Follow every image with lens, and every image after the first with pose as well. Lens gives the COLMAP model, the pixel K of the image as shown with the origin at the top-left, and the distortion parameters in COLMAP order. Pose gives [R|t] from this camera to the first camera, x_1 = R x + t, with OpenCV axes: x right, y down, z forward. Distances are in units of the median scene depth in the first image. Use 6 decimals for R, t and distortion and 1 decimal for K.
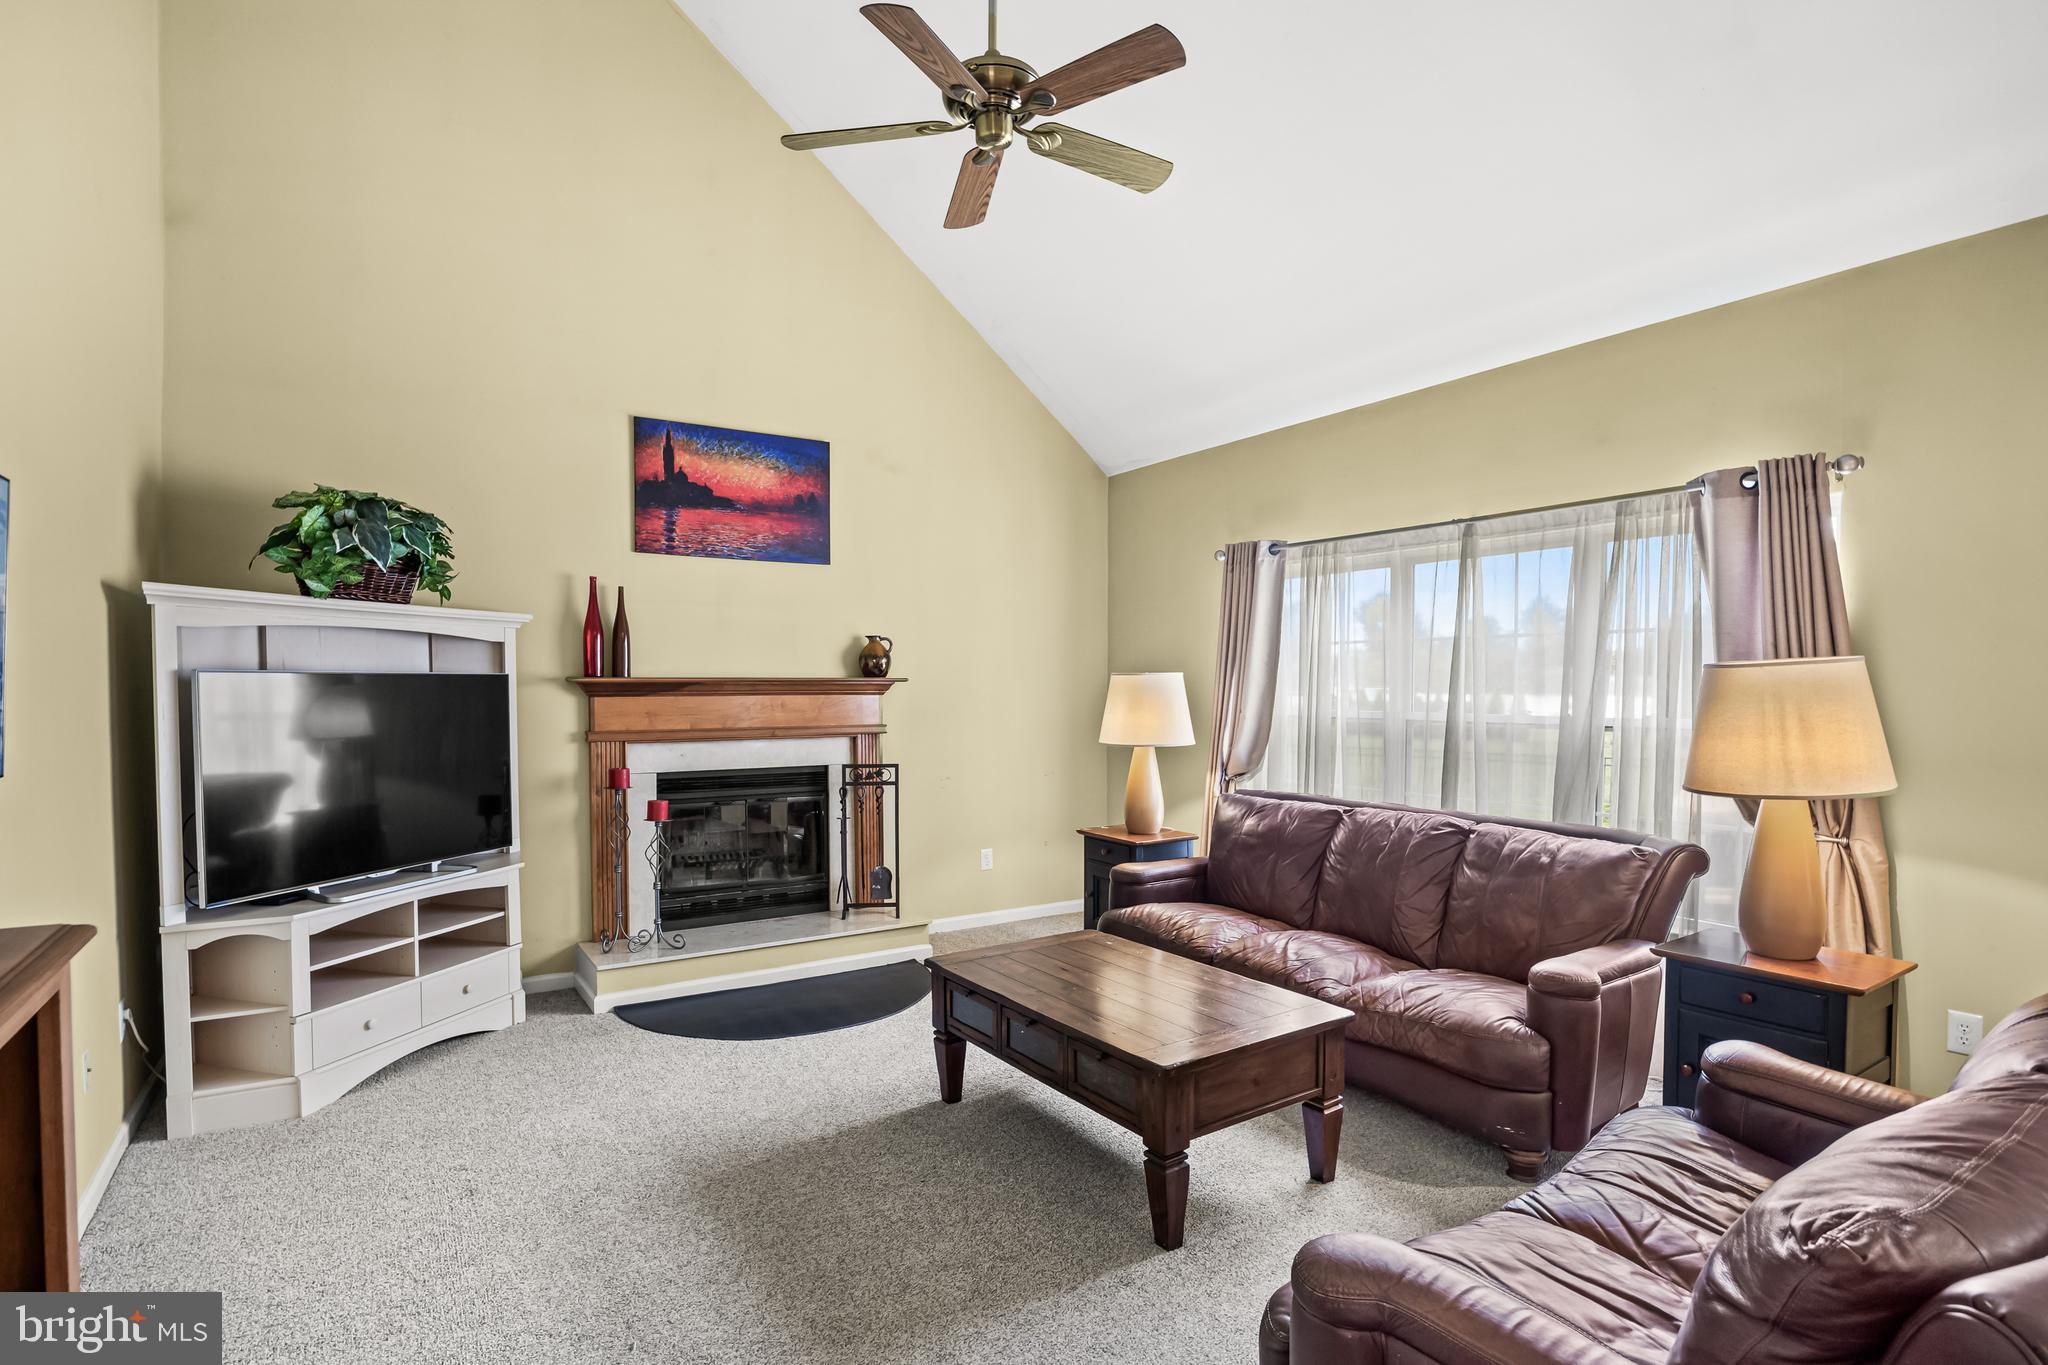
lens RADIAL K [[1013.5, 0, 1008.1], [0, 1013.5, 723.0], [0, 0, 1]] dist [-0.012397, 0.001426]
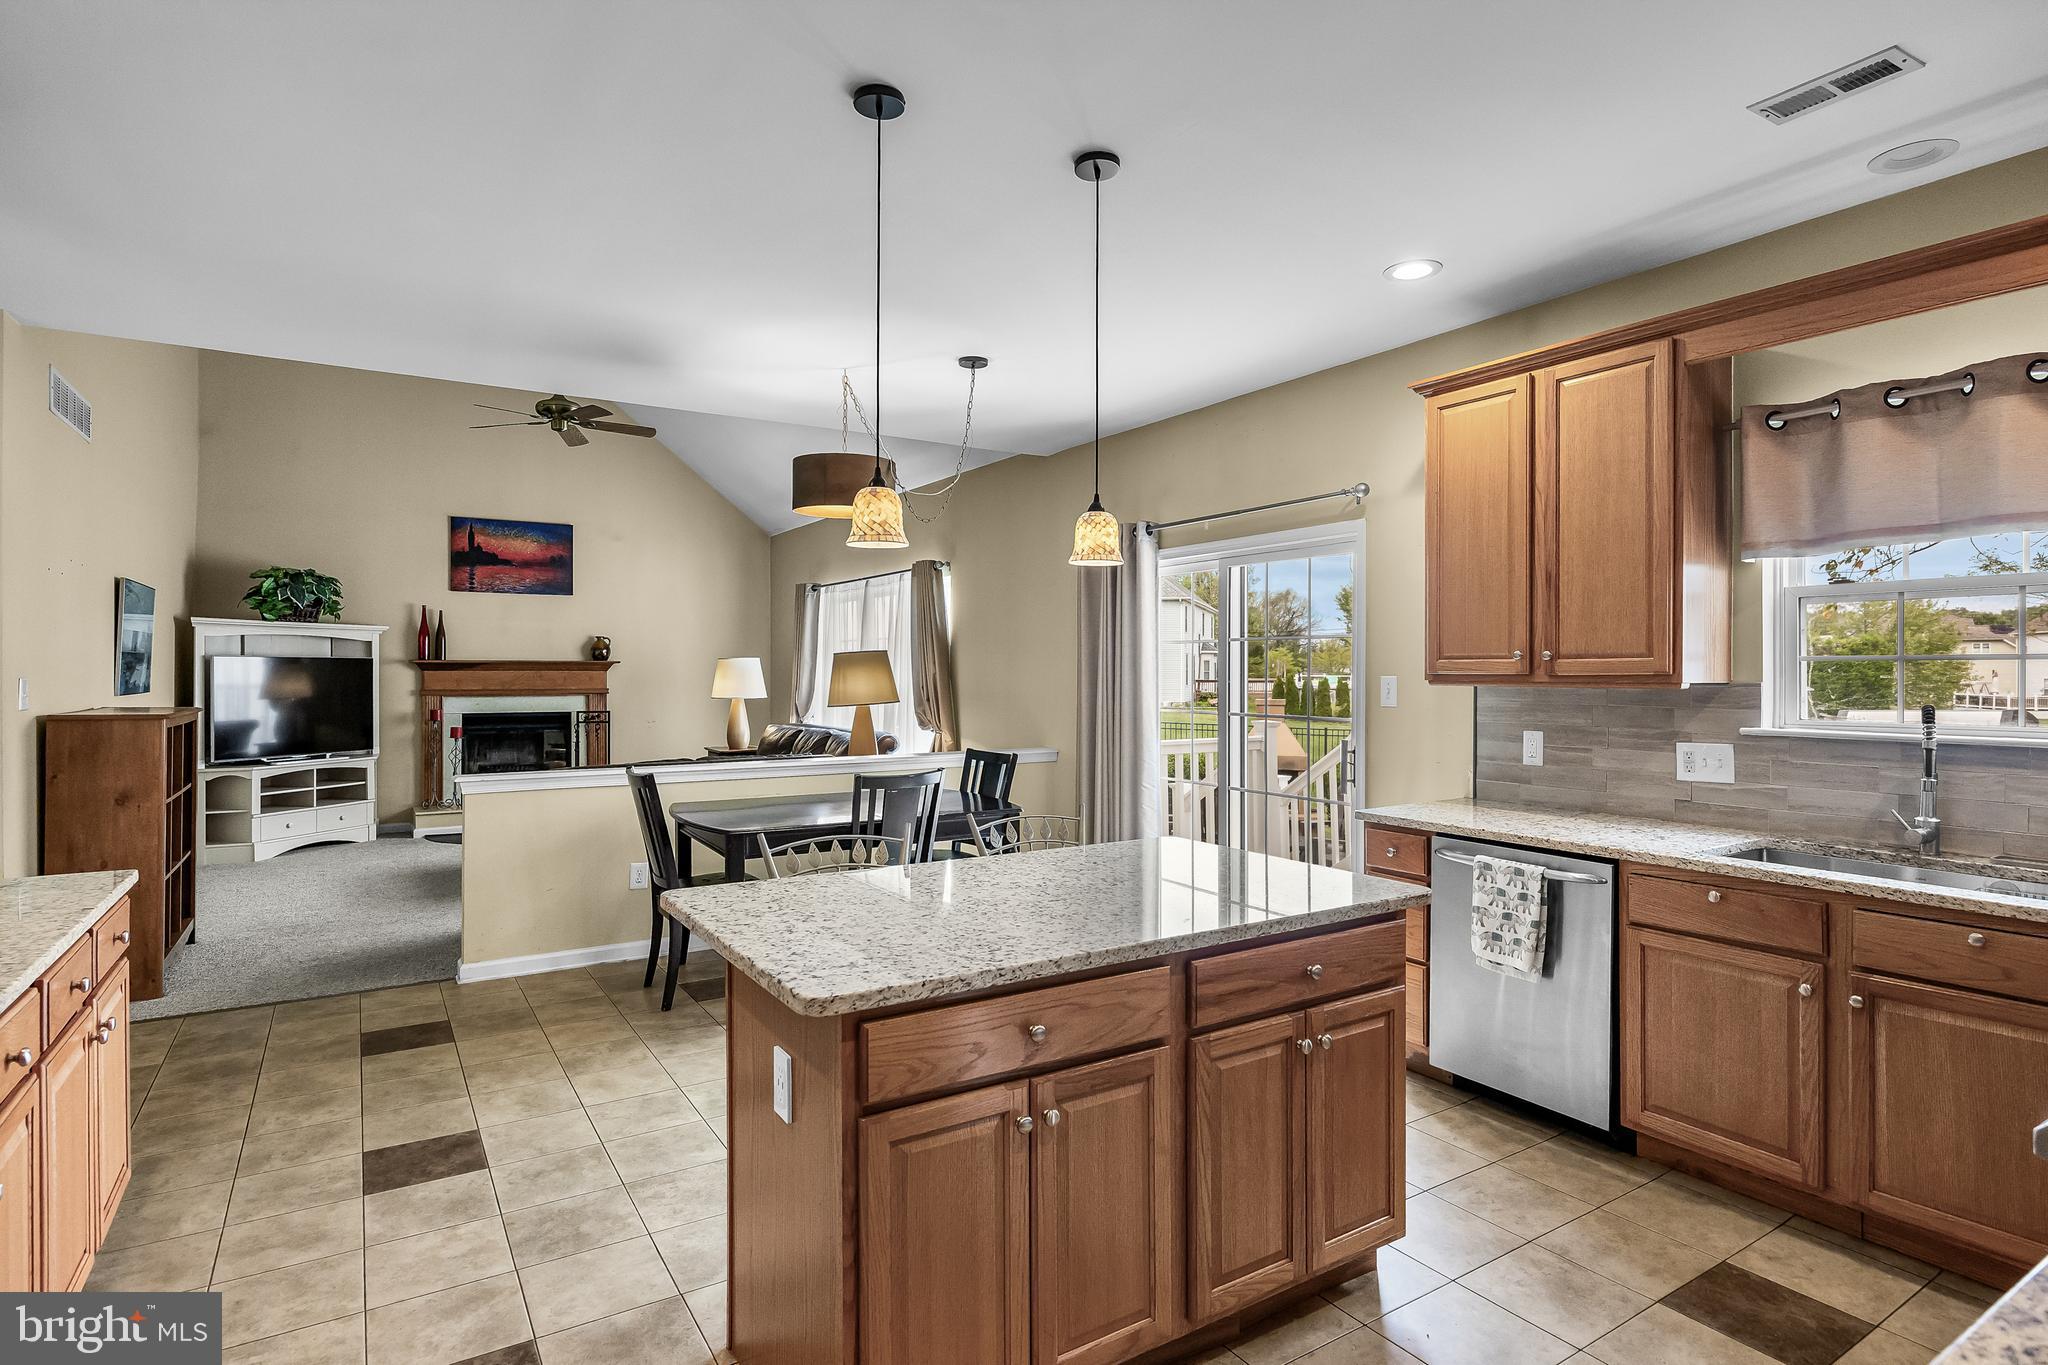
lens RADIAL K [[1067.4, 0, 1020.4], [0, 1067.4, 674.0], [0, 0, 1]] dist [-0.003301, -0.001457]
pose [[0.999958, 0.001075, -0.009129, 0.721389], [-0.001406, 0.999340, -0.036311, 0.051529], [0.009083, 0.036322, 0.999299, -0.962867]]
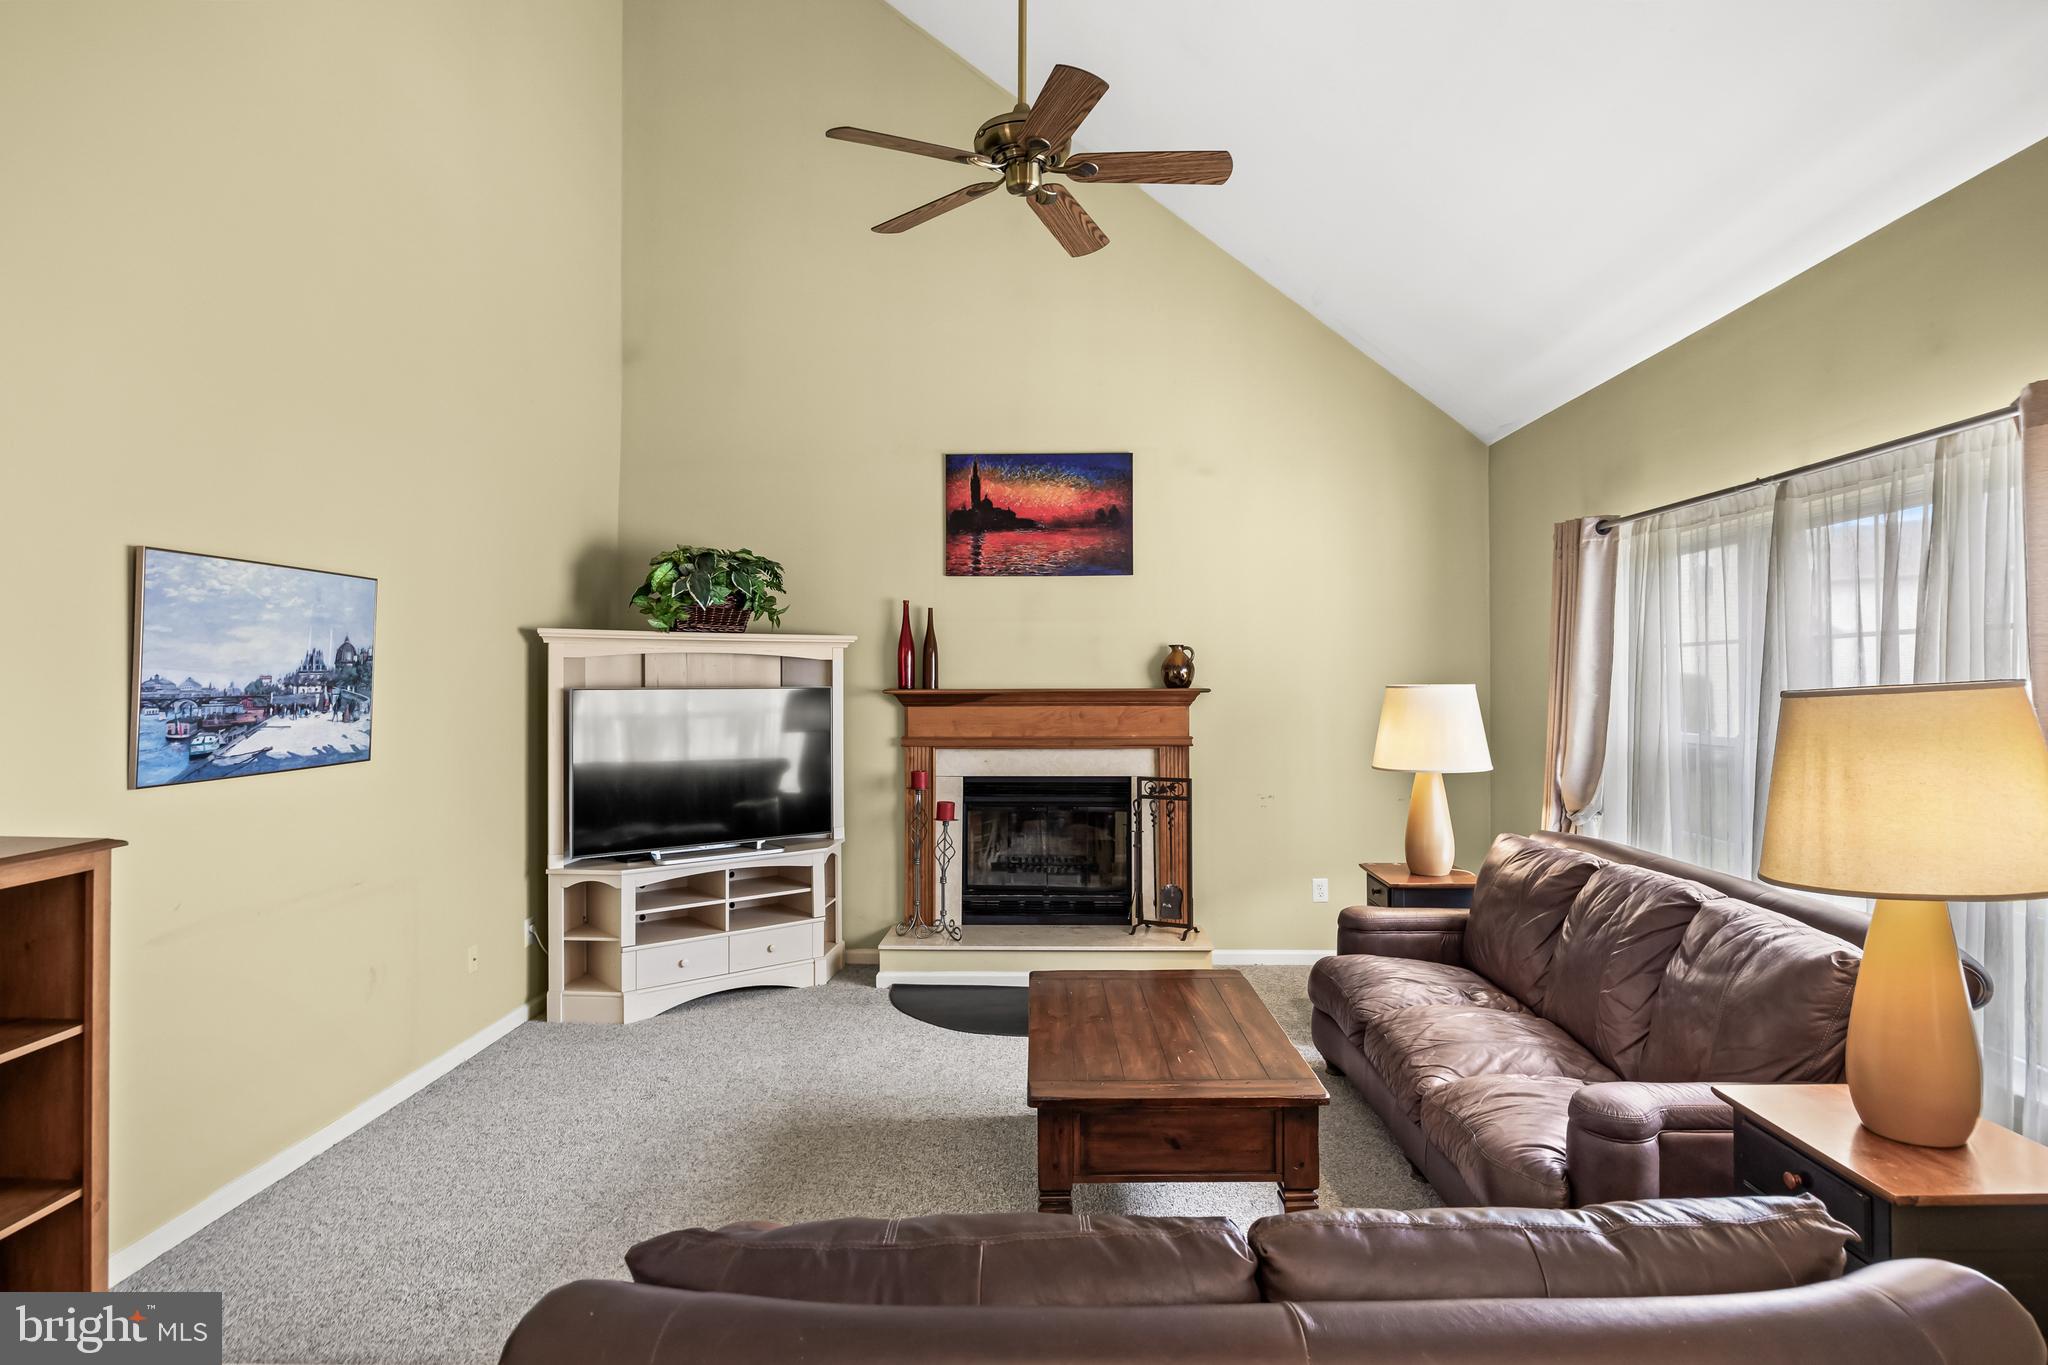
lens RADIAL K [[1131.9, 0, 1037.2], [0, 1131.9, 671.8], [0, 0, 1]] dist [0.002900, 0.000557]
pose [[0.829122, -0.005677, -0.559038, 0.438766], [-0.019404, 0.999054, -0.038924, -0.018704], [0.558730, 0.043120, 0.828228, 0.035371]]
